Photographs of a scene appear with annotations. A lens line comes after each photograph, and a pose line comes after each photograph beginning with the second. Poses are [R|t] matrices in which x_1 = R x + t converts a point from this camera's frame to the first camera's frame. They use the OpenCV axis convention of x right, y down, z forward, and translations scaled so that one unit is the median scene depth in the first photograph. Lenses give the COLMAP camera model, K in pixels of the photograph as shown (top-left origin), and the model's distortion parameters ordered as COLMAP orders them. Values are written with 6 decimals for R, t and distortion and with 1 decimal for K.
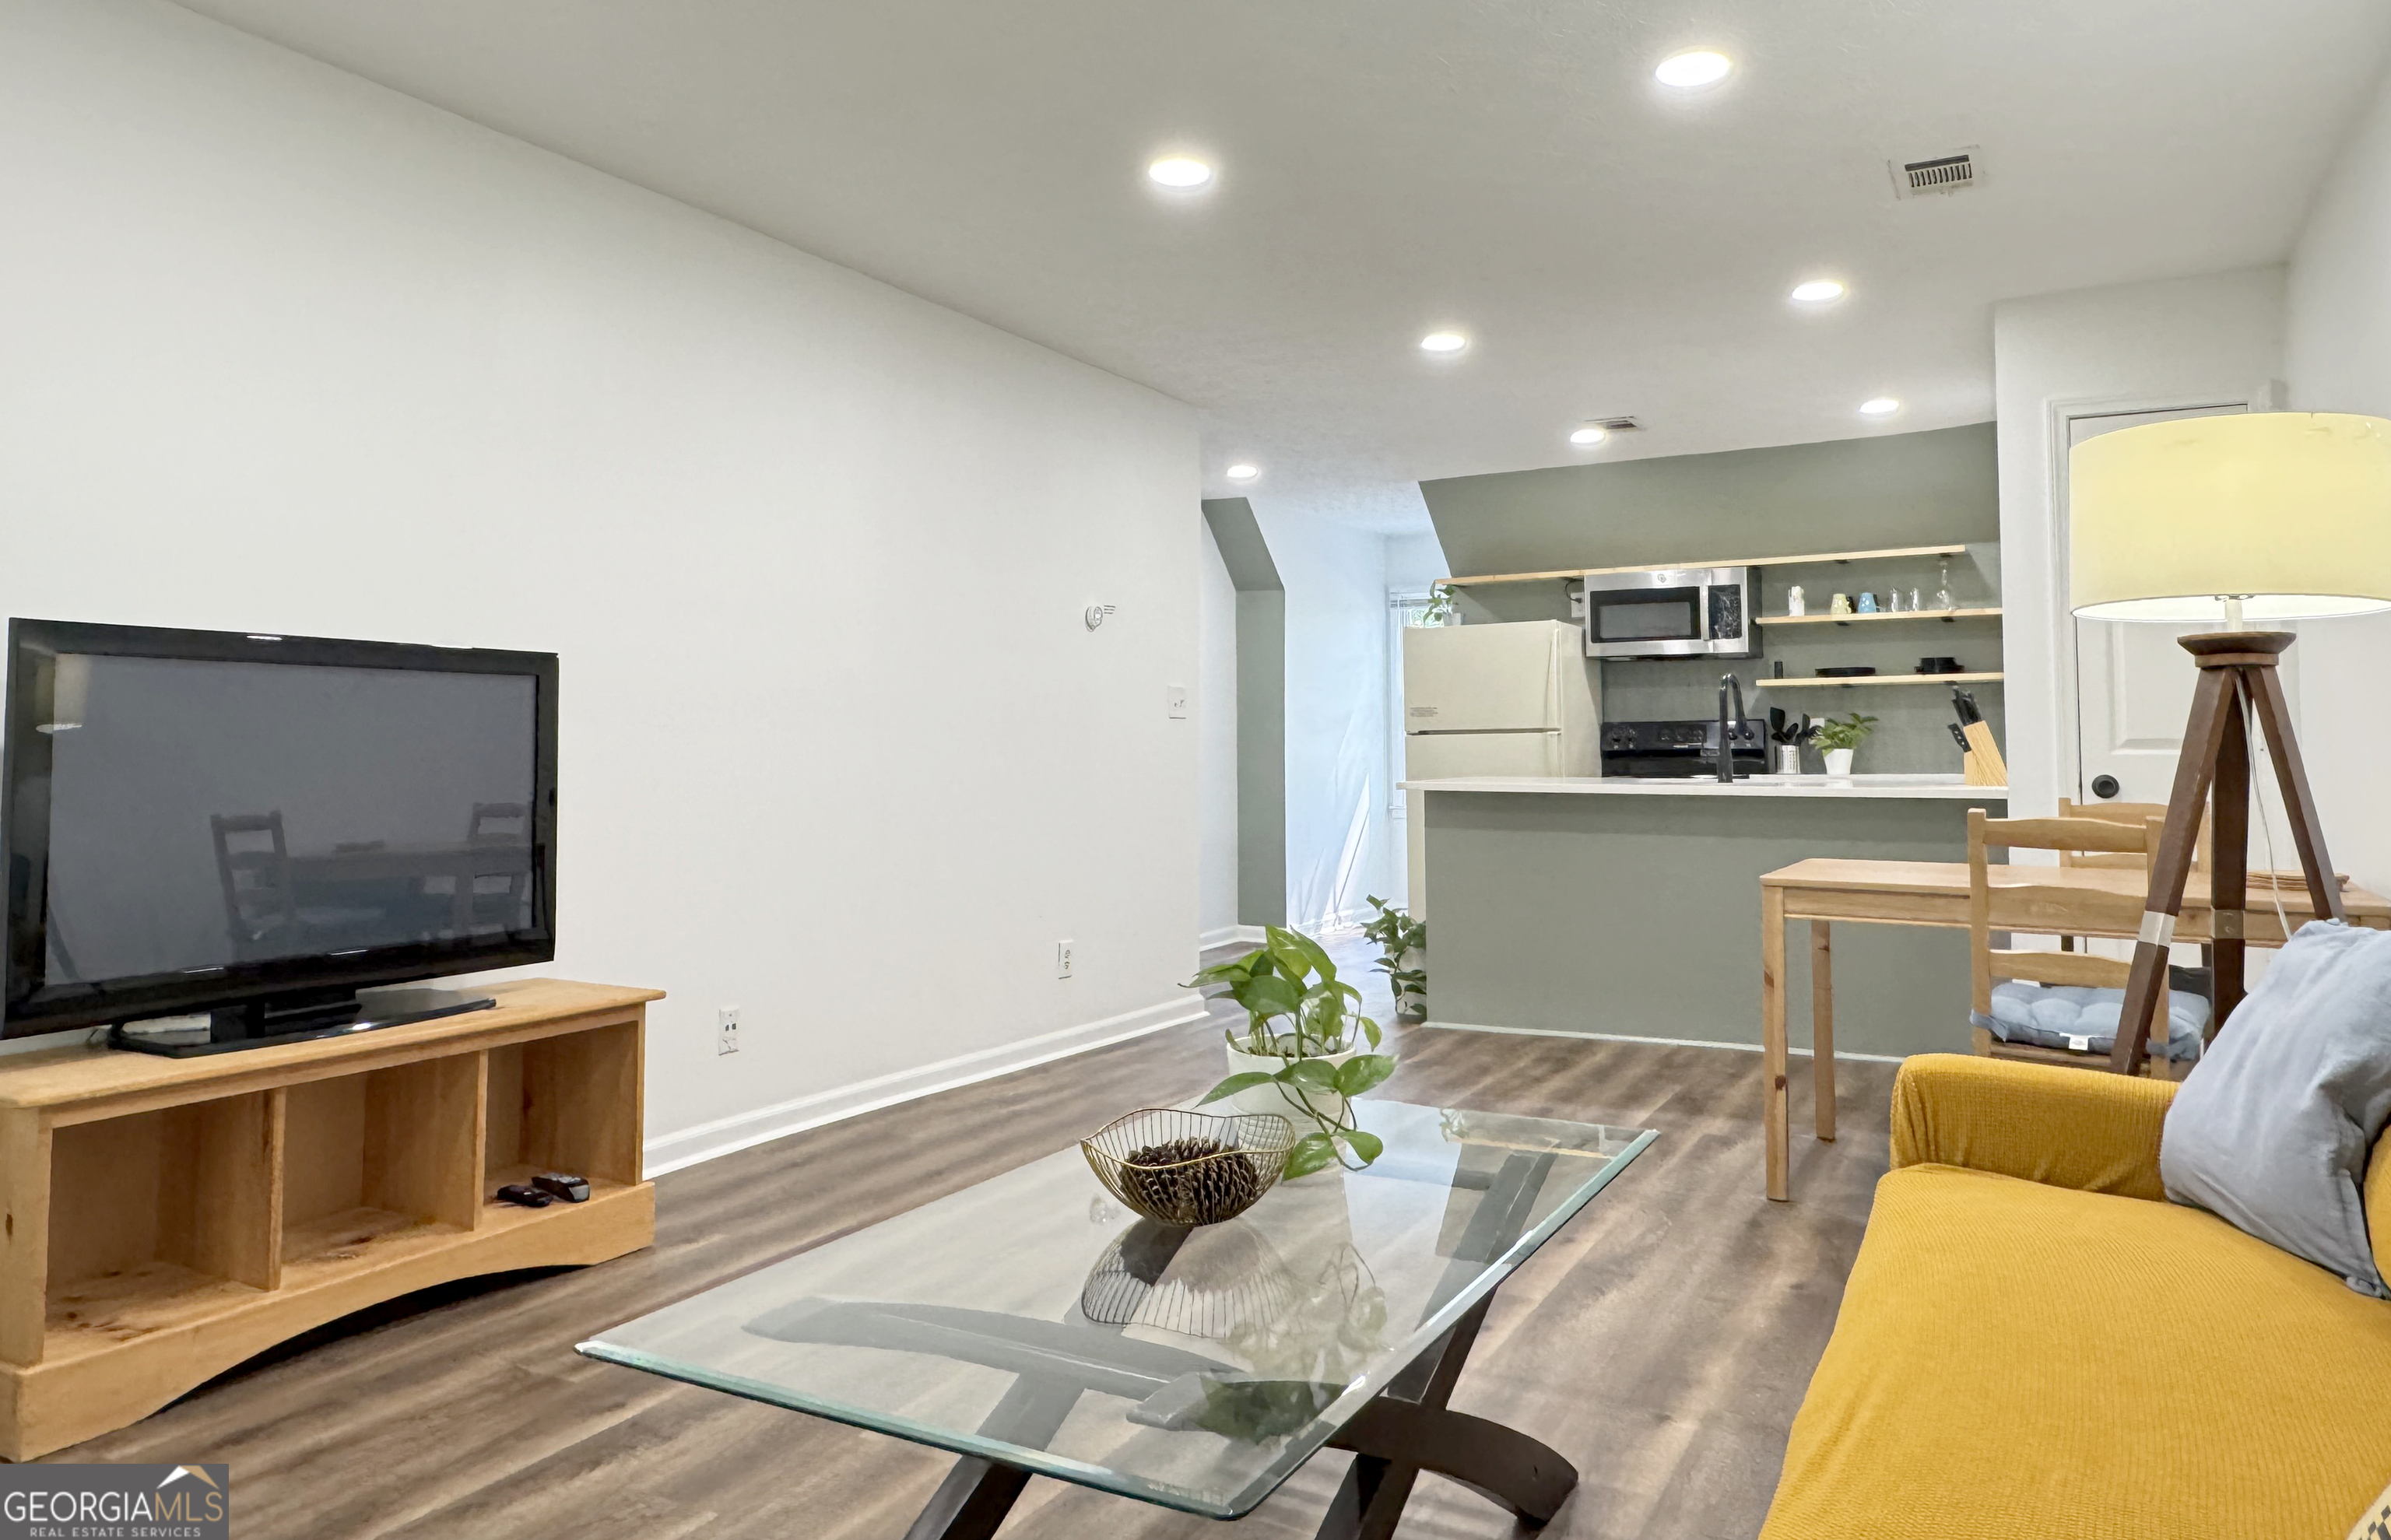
lens RADIAL K [[1550.8, 0, 1212.5], [0, 1550.8, 703.2], [0, 0, 1]] dist [0.026566, -0.002165]
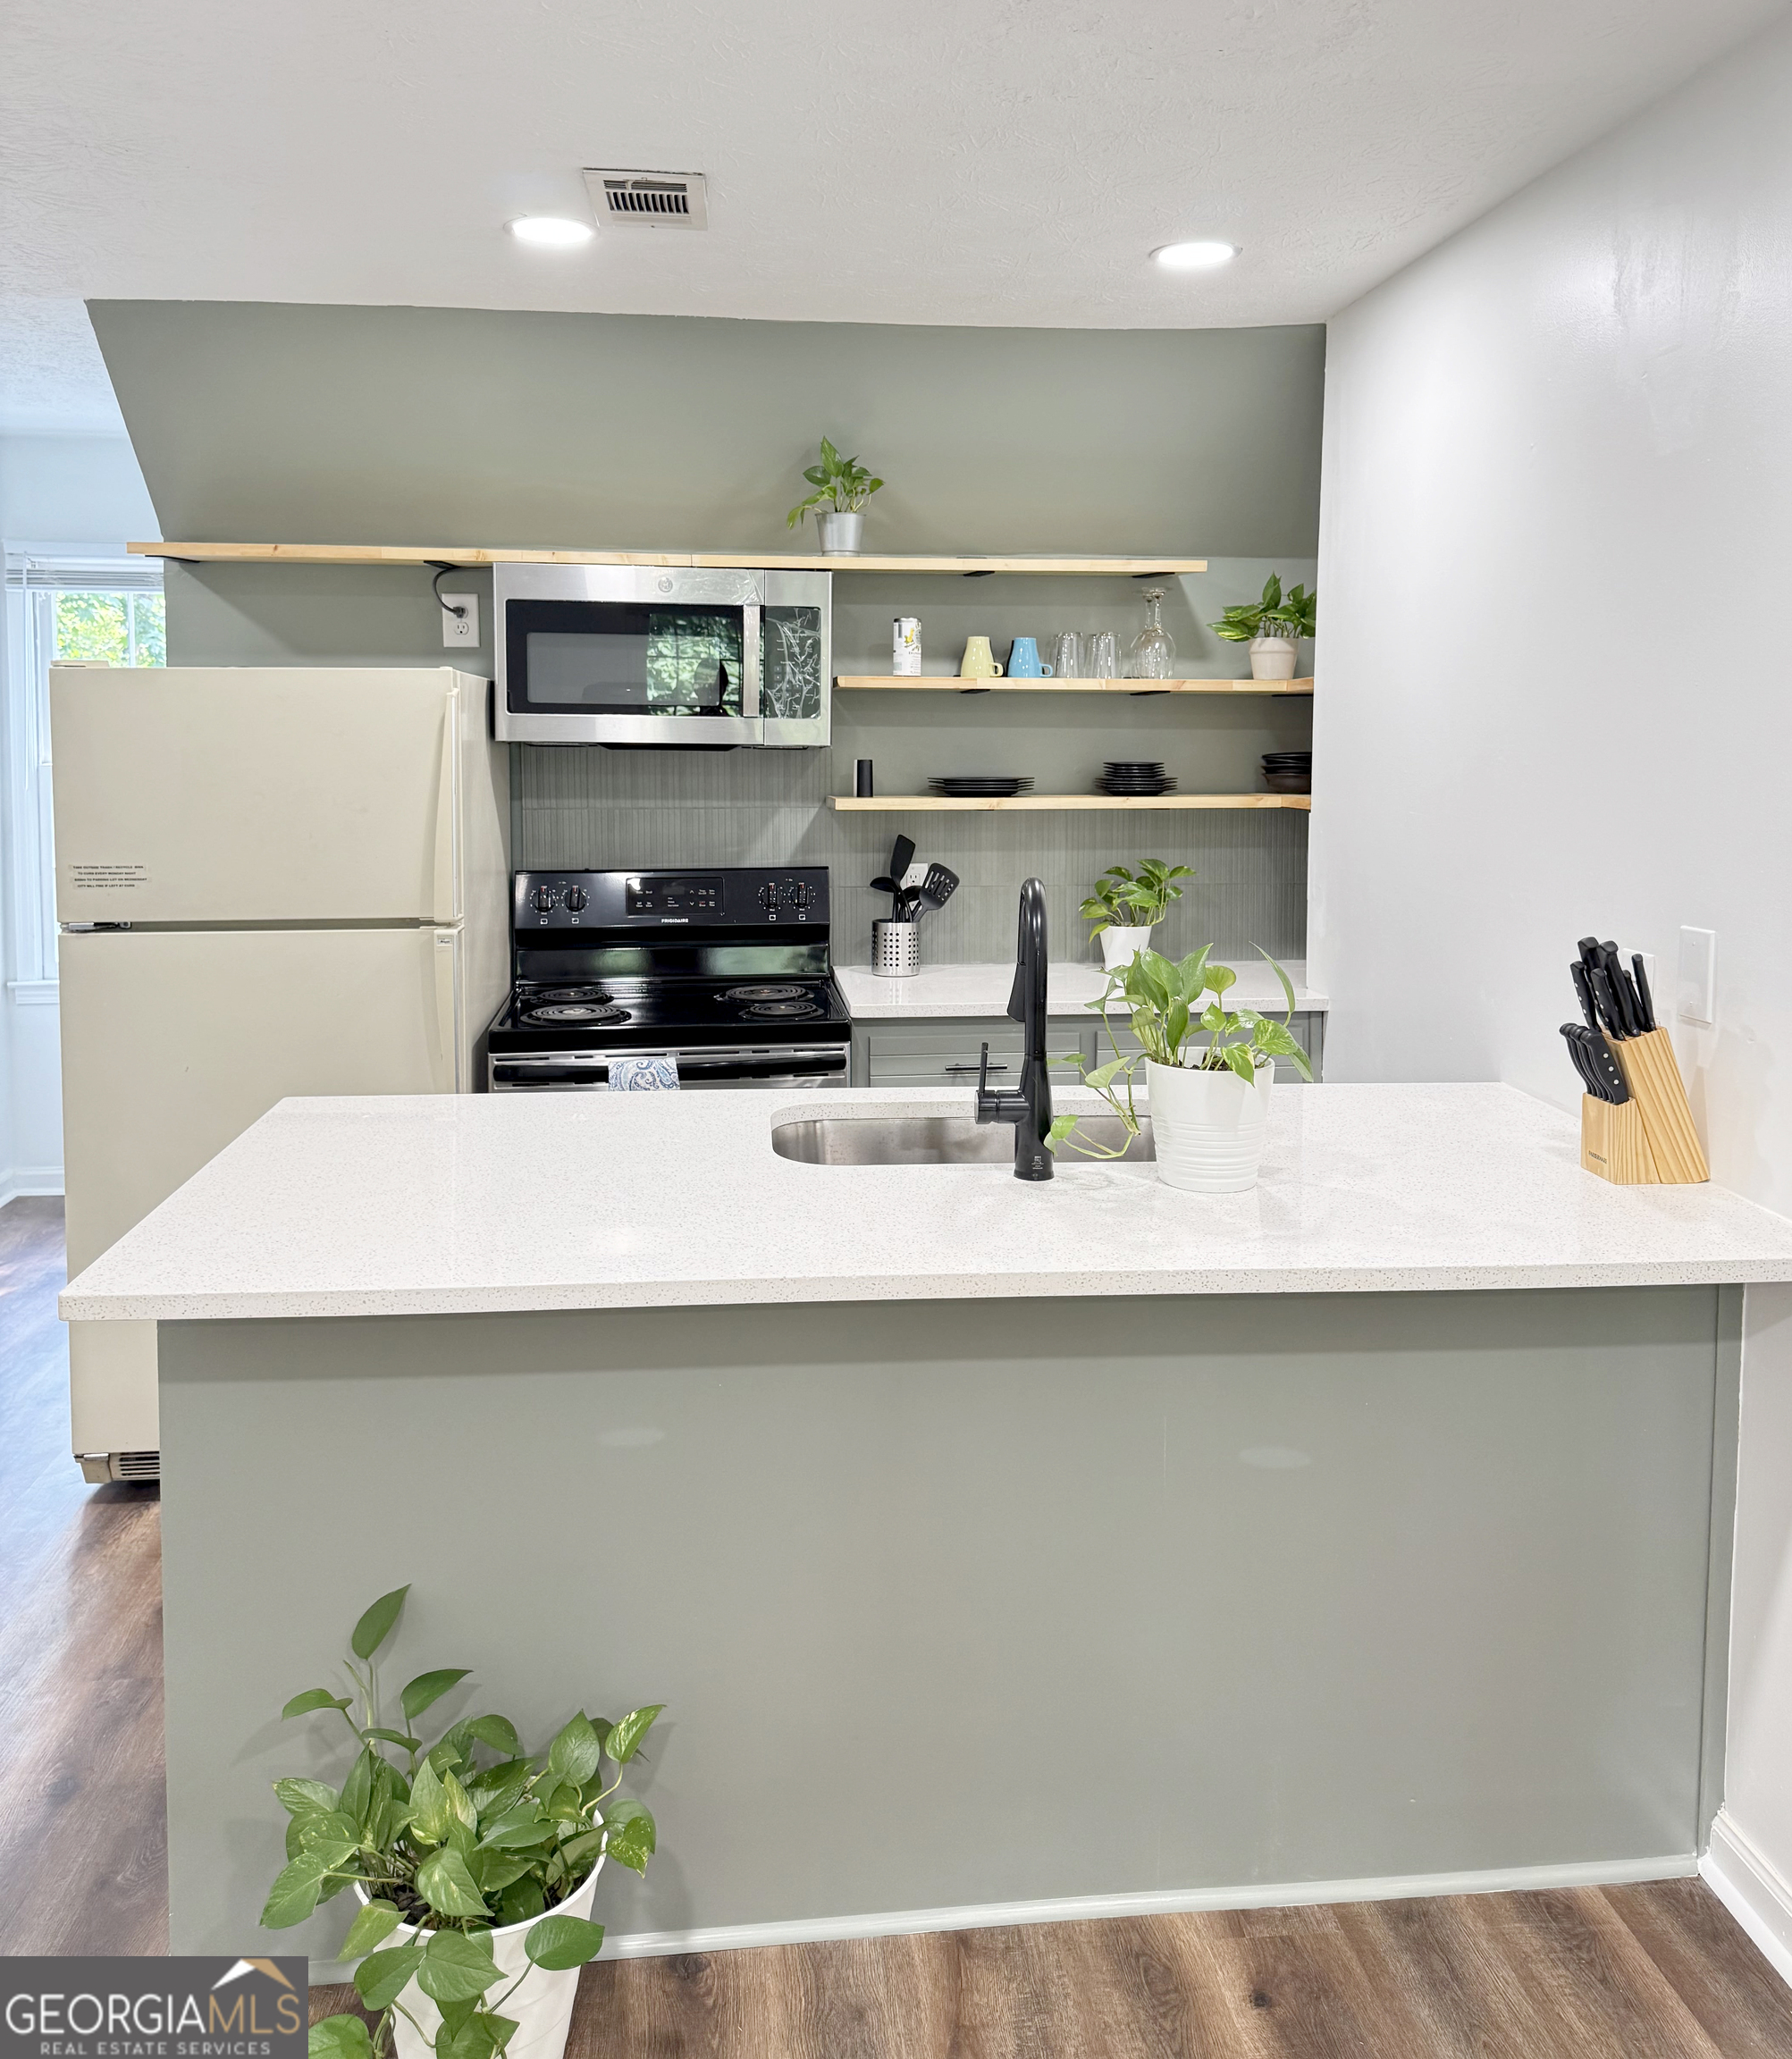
lens RADIAL K [[1684.5, 0, 905.3], [0, 1684.5, 891.1], [0, 0, 1]] dist [0.036278, -0.042877]
pose [[0.825589, -0.038181, 0.562979, 0.060207], [-0.031283, 0.993077, 0.113226, -0.049497], [-0.563404, -0.111090, 0.818679, 0.550598]]
